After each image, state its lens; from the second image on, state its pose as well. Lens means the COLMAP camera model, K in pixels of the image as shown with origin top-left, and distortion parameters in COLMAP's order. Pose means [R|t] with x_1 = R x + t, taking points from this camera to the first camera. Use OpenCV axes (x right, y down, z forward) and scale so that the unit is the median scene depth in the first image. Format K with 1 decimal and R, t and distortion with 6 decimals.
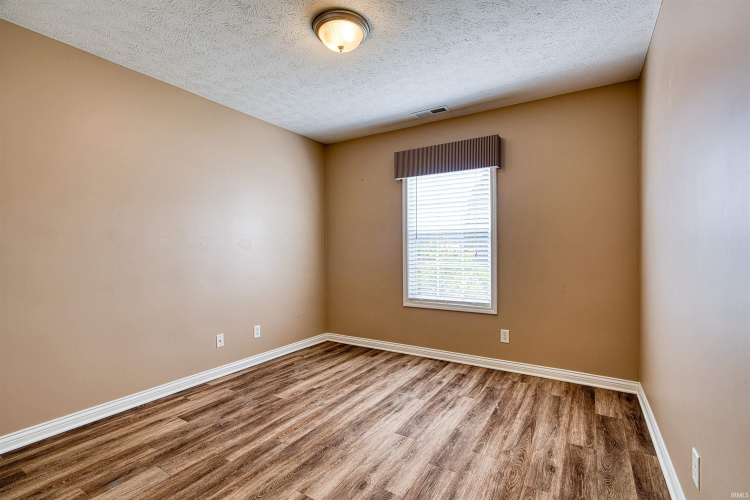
lens RADIAL K [[334.4, 0, 375.0], [0, 334.4, 250.0], [0, 0, 1]] dist [-0.000468, 0.000049]
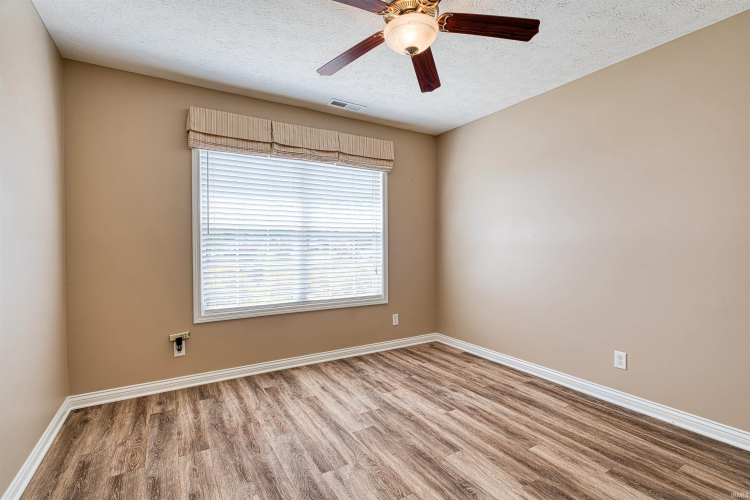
lens RADIAL K [[347.8, 0, 375.0], [0, 347.8, 250.0], [0, 0, 1]] dist [-0.001119, 0.000520]
pose [[0.465605, -0.007017, 0.884965, -0.683961], [0.005667, 0.999972, 0.004948, 0.001599], [-0.884975, 0.002712, 0.465631, 0.448226]]
